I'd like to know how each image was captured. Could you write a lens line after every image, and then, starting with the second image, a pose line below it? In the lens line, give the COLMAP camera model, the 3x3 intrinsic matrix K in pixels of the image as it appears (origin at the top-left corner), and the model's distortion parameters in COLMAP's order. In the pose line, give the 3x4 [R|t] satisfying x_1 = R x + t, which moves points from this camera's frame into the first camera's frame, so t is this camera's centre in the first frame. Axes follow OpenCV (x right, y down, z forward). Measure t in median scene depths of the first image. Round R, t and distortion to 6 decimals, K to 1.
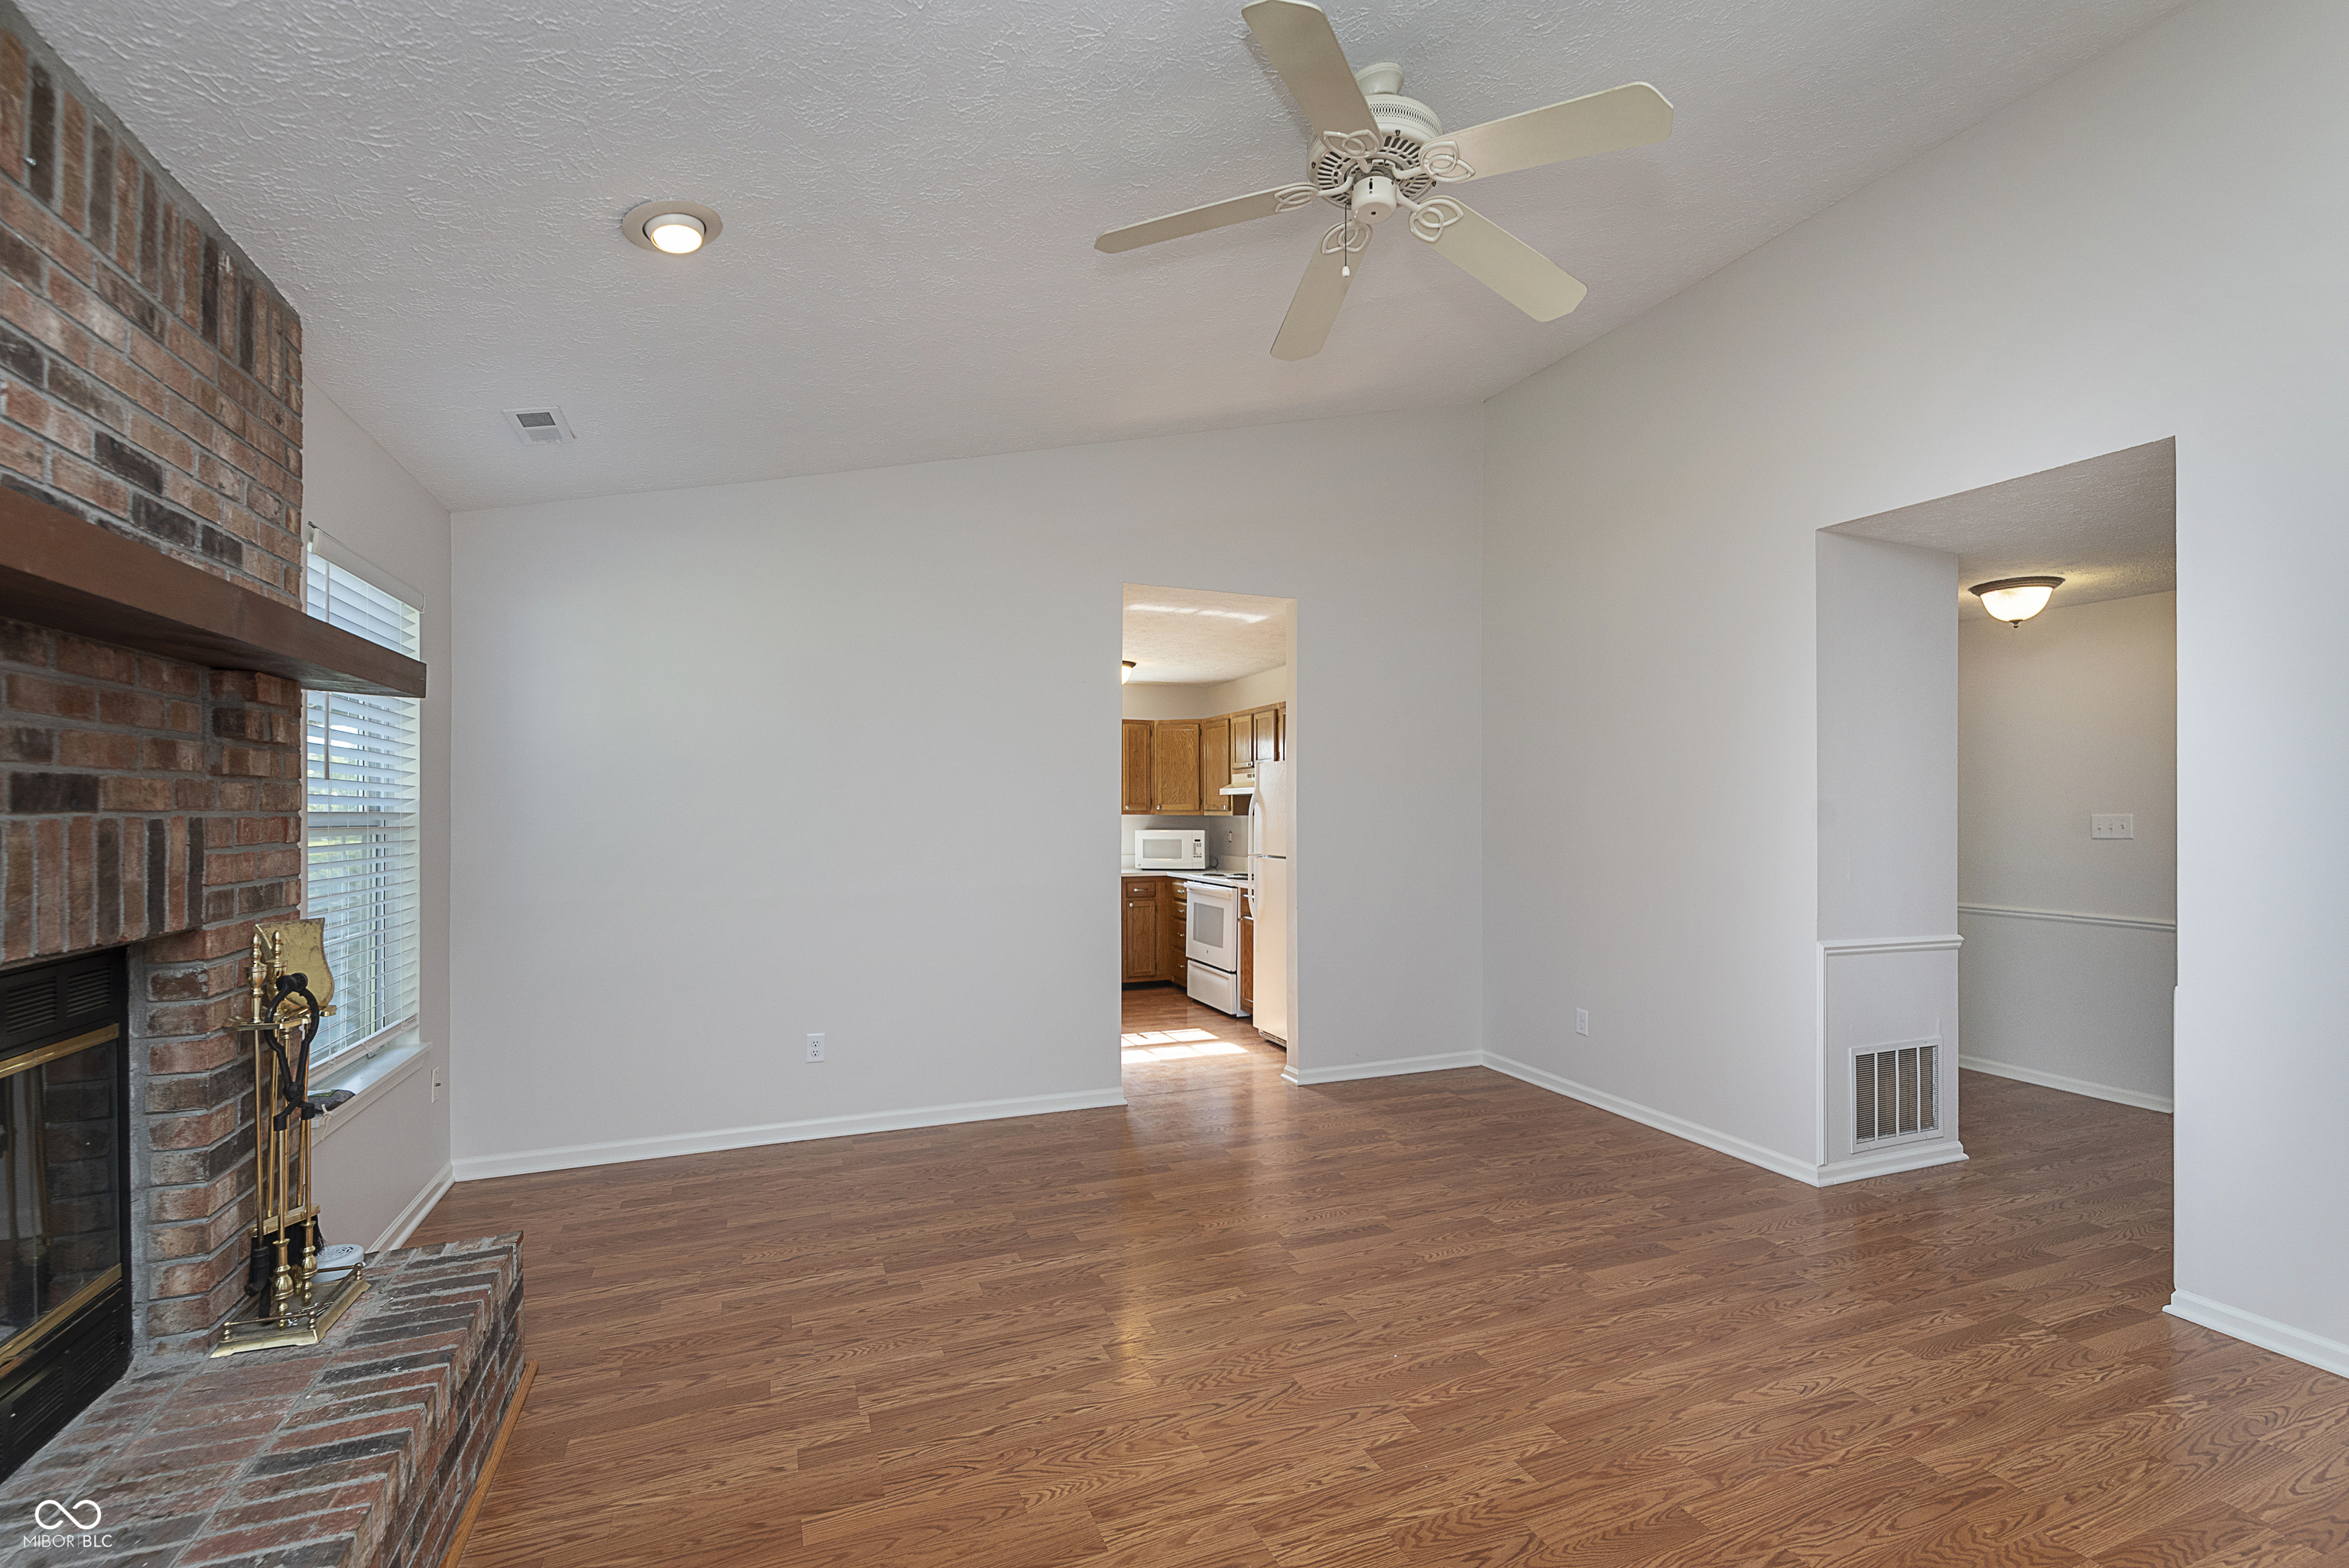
lens RADIAL K [[1009.8, 0, 1189.0], [0, 1009.8, 786.5], [0, 0, 1]] dist [0.002052, 0.000255]
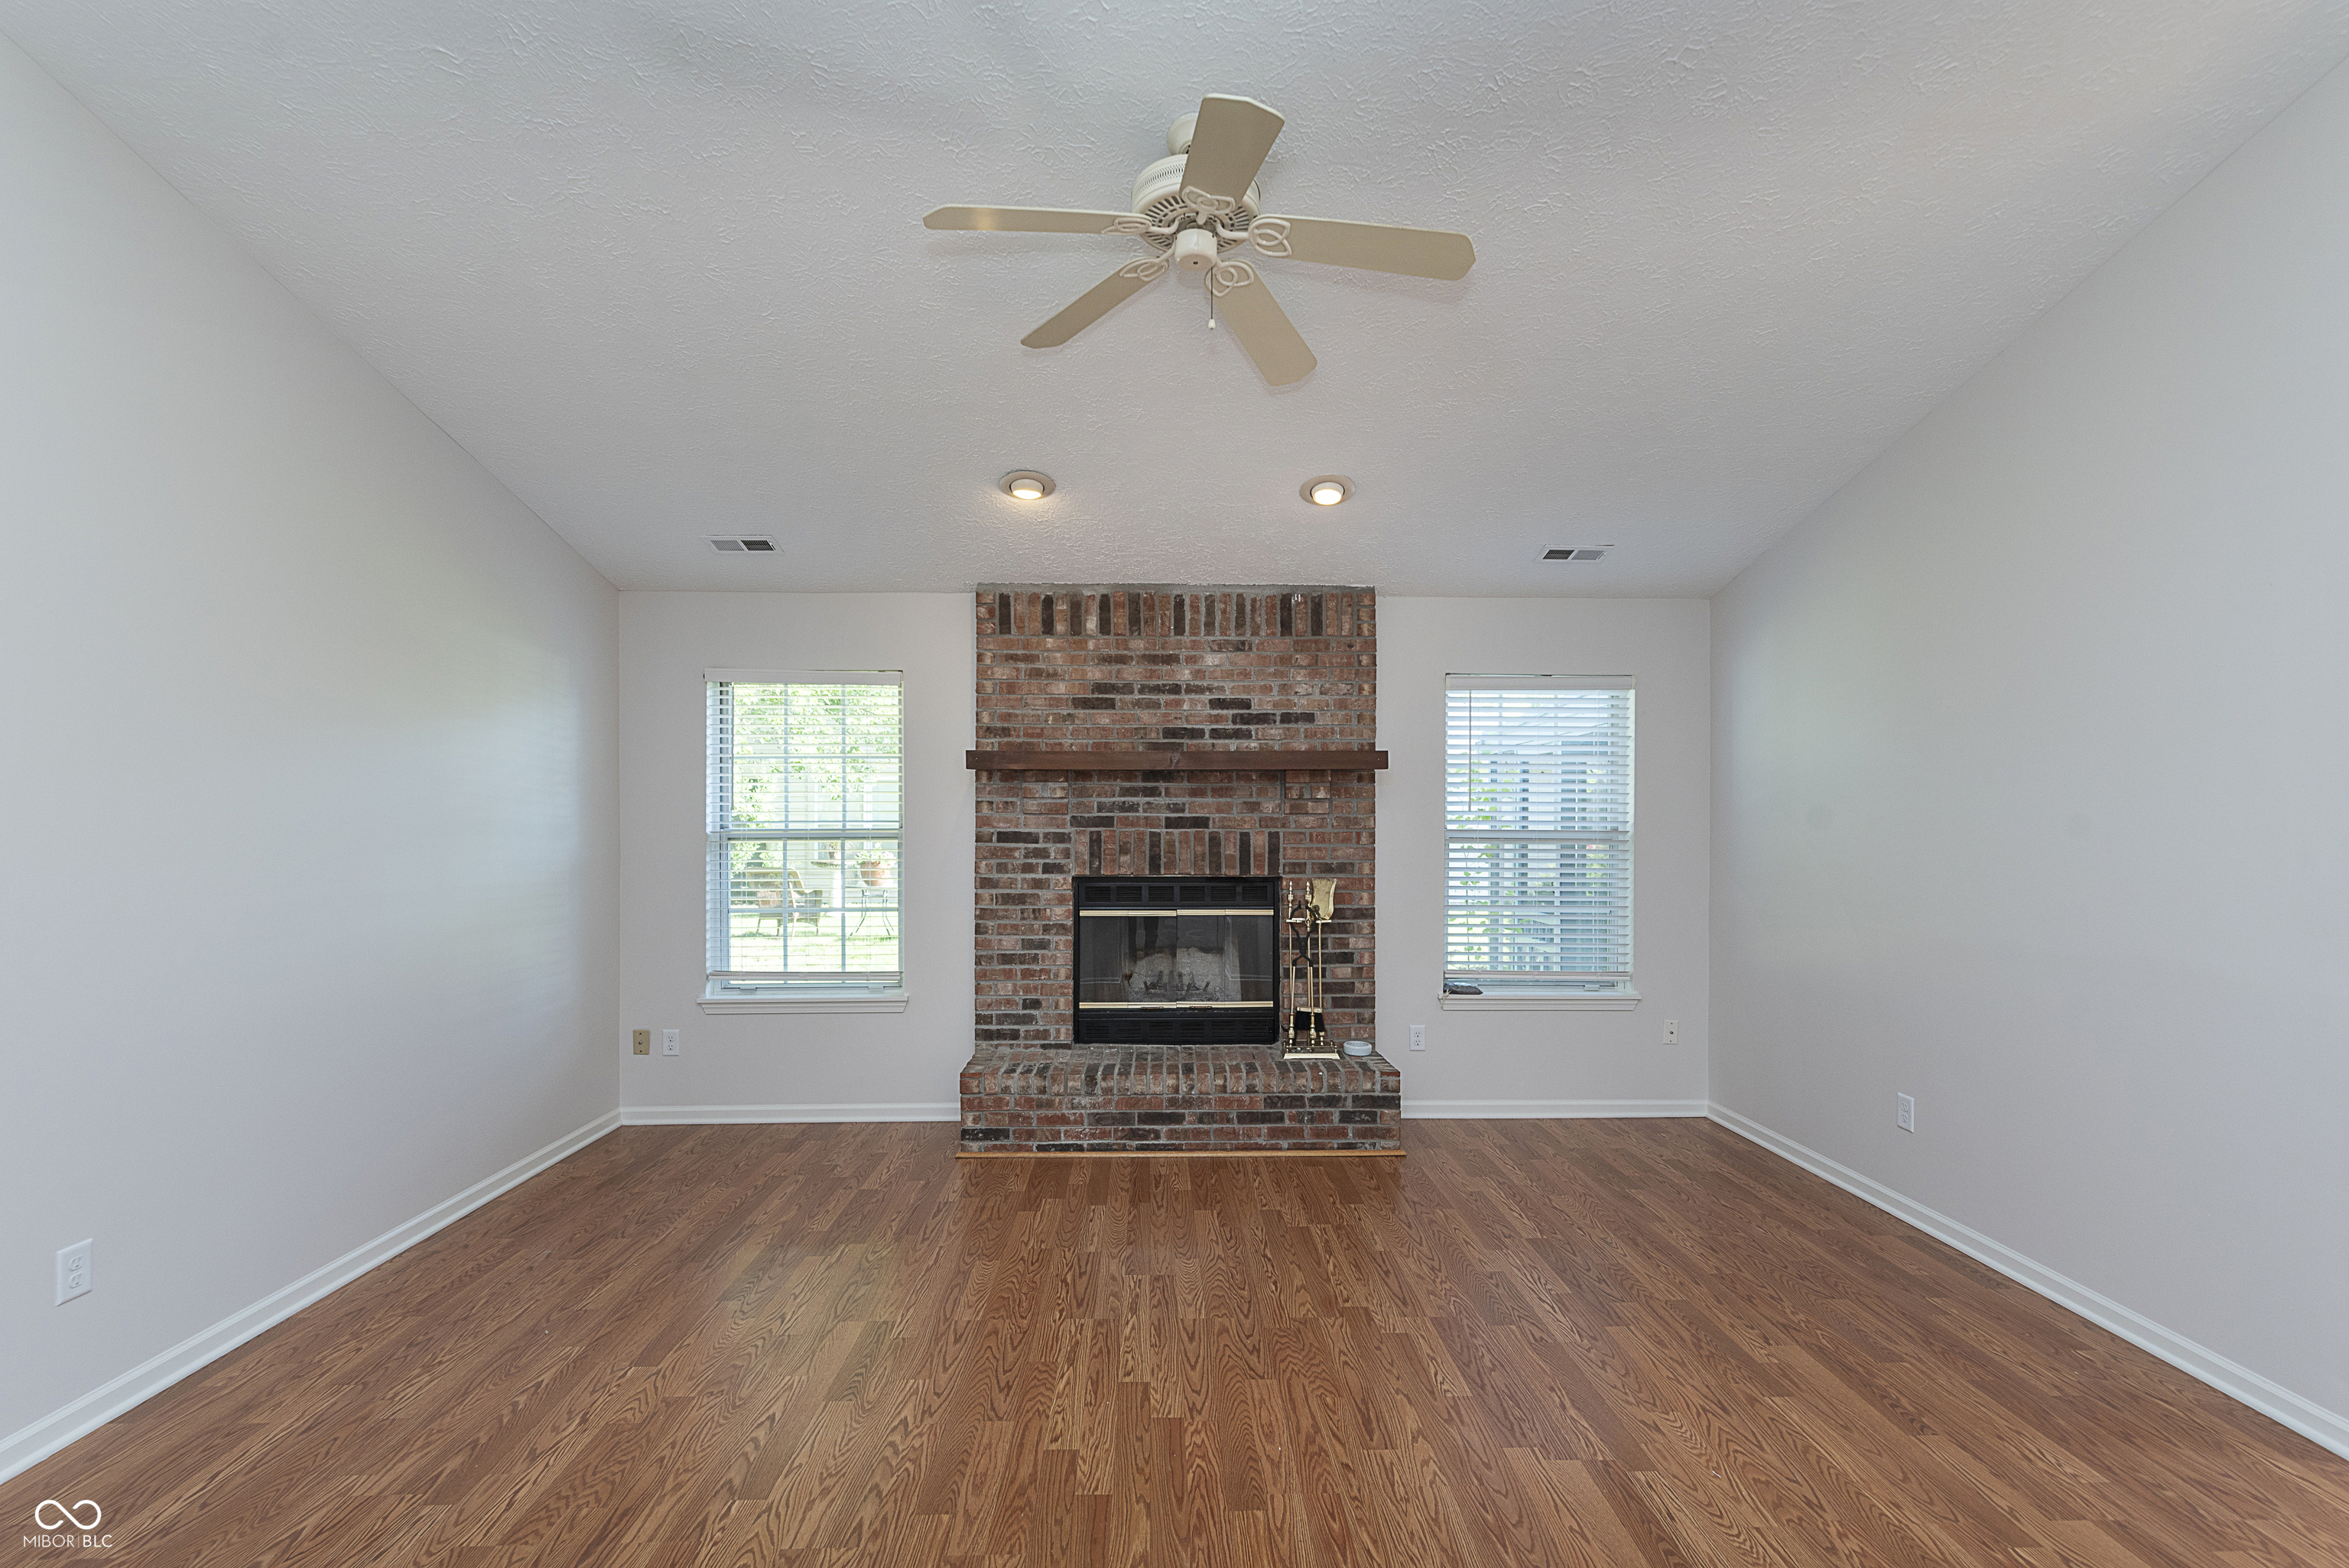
lens RADIAL K [[1009.8, 0, 1189.0], [0, 1009.8, 786.5], [0, 0, 1]] dist [0.002052, 0.000255]
pose [[-0.348572, -0.037334, -0.936538, 1.086739], [0.020179, 0.998676, -0.047322, 0.025550], [0.937065, -0.035394, -0.347357, 1.259617]]
